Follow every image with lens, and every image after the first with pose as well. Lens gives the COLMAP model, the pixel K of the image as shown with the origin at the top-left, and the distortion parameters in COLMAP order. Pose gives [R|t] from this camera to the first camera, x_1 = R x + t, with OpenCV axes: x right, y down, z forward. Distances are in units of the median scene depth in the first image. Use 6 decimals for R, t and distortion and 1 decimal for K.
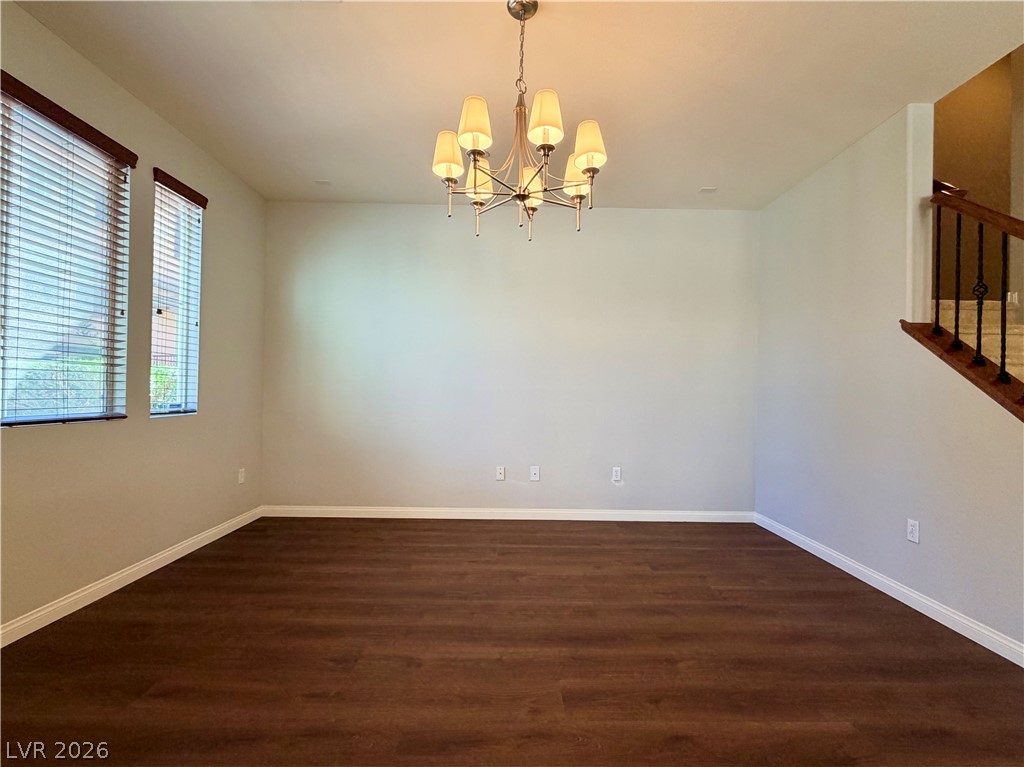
lens RADIAL K [[479.6, 0, 514.0], [0, 479.6, 383.0], [0, 0, 1]] dist [0.001557, 0.000133]
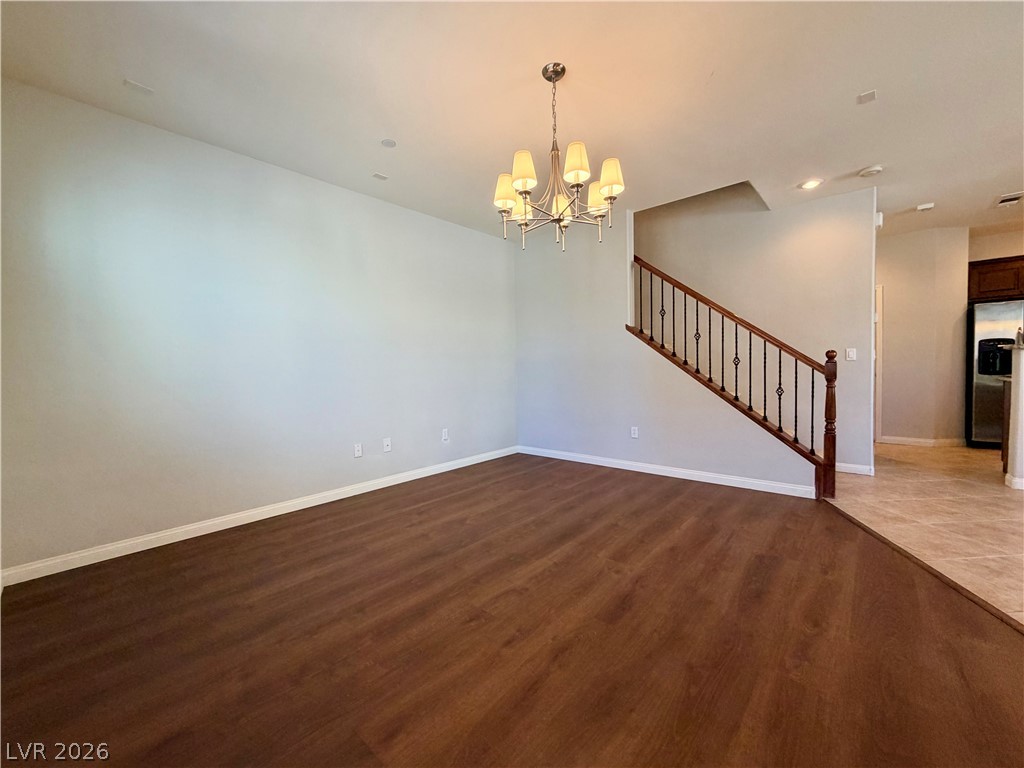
lens RADIAL K [[409.6, 0, 512.0], [0, 409.6, 384.0], [0, 0, 1]] dist [0.001678, -0.000013]
pose [[0.670800, -0.057696, 0.739391, -0.677563], [0.023254, 0.998115, 0.056787, 0.002305], [-0.741274, -0.020899, 0.670877, 0.235090]]
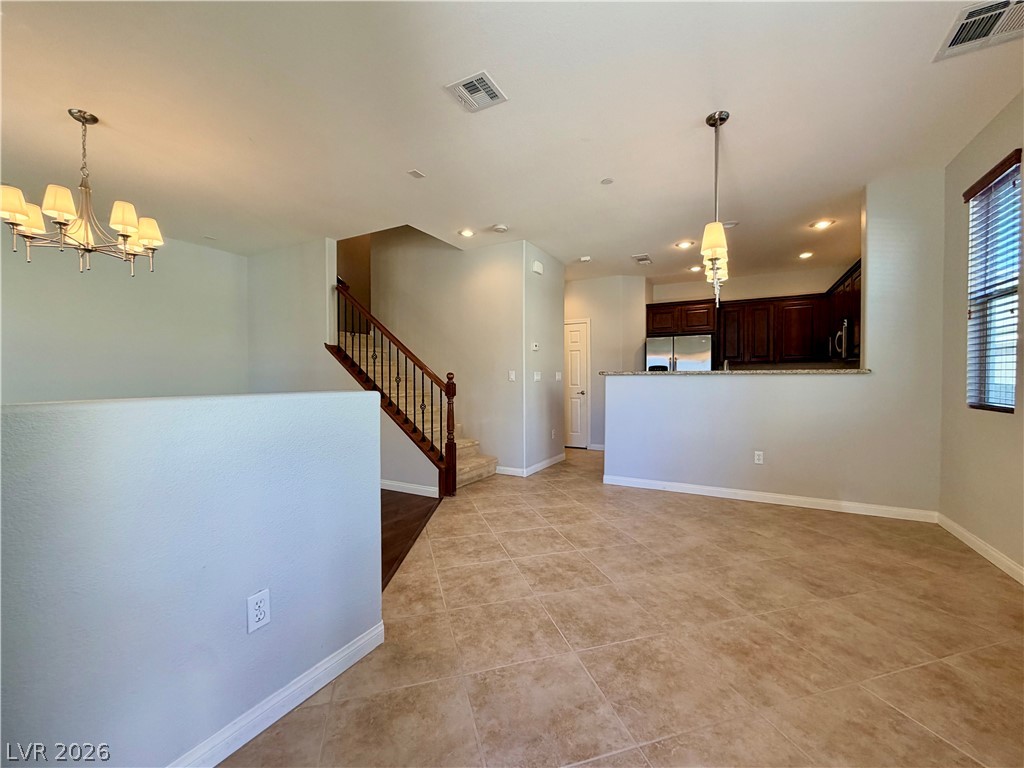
lens RADIAL K [[414.7, 0, 511.9], [0, 414.7, 385.0], [0, 0, 1]] dist [0.000661, 0.000012]
pose [[0.487731, -0.029461, 0.872497, -0.336345], [-0.002281, 0.999384, 0.035021, -0.015445], [-0.872991, -0.019071, 0.487364, -0.537697]]
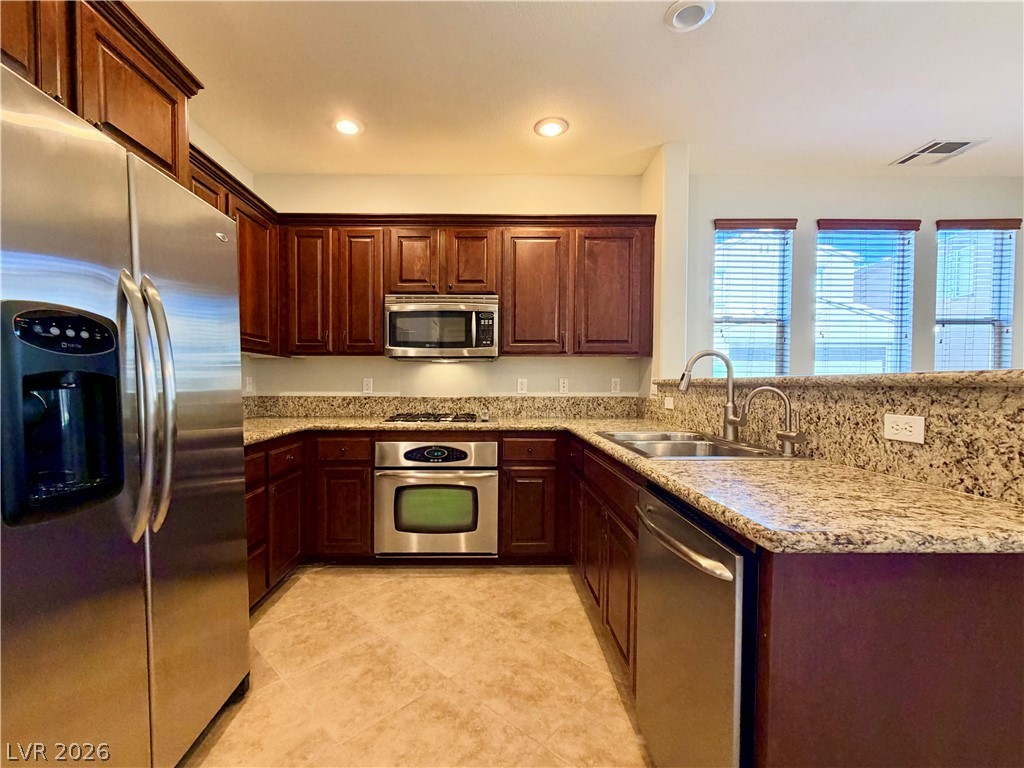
lens RADIAL K [[450.5, 0, 491.6], [0, 450.5, 397.5], [0, 0, 1]] dist [-0.001711, -0.000318]
pose [[-0.999771, -0.020582, 0.005797, 1.738477], [-0.020471, 0.999618, 0.018548, 0.012114], [-0.006177, 0.018425, -0.999811, 0.221085]]
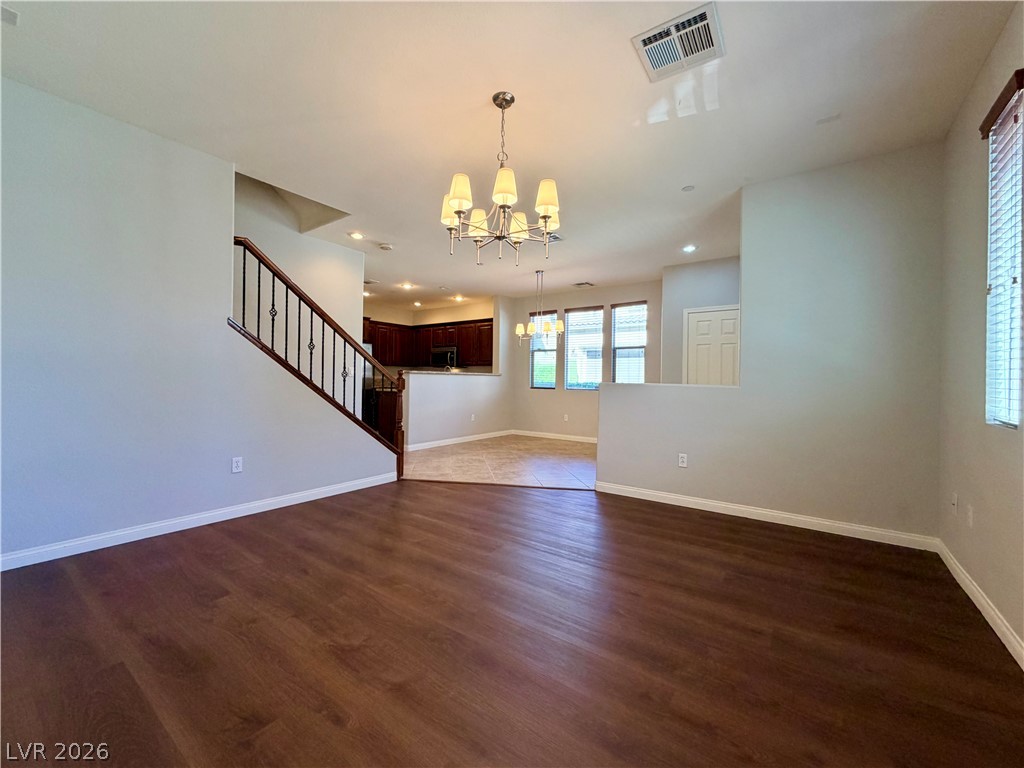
lens RADIAL K [[409.6, 0, 512.0], [0, 409.6, 384.0], [0, 0, 1]] dist [0.001678, -0.000013]
pose [[-0.799386, -0.036147, 0.599729, -0.529933], [-0.036590, 0.999265, 0.011458, 0.015064], [-0.599702, -0.012785, -0.800121, 1.389504]]
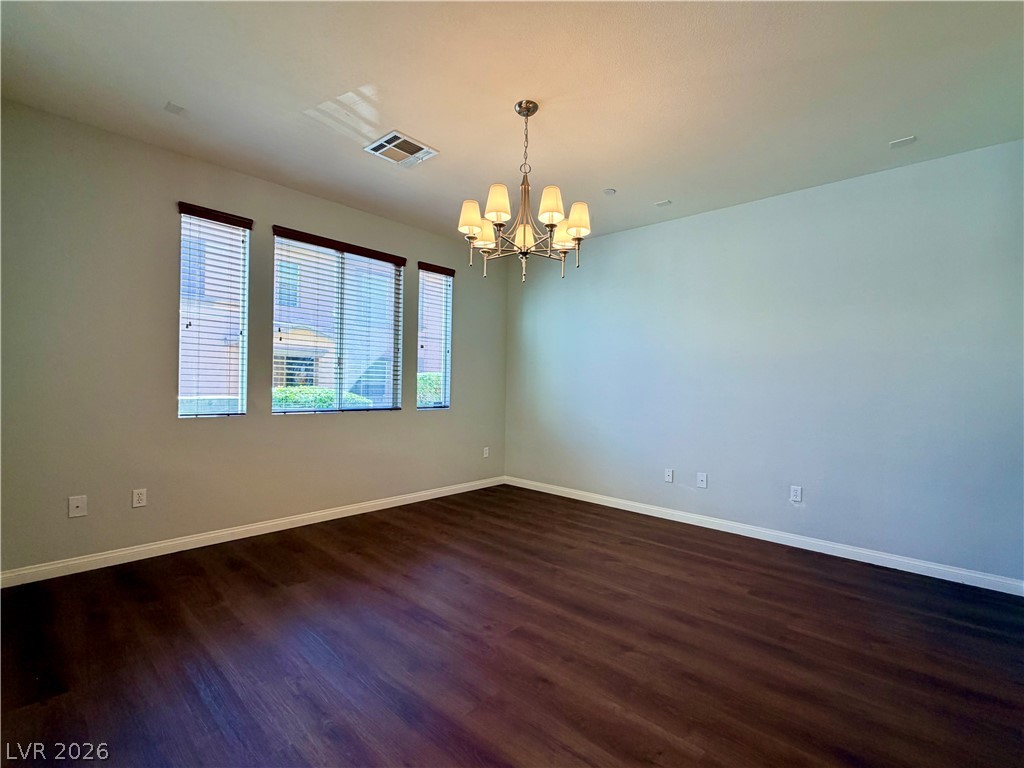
lens RADIAL K [[467.7, 0, 518.8], [0, 467.7, 384.4], [0, 0, 1]] dist [0.003293, 0.000452]
pose [[0.735772, 0.001073, -0.677229, 0.634122], [0.001121, 0.999995, 0.002803, -0.022417], [0.677228, -0.002821, 0.735767, 0.030335]]
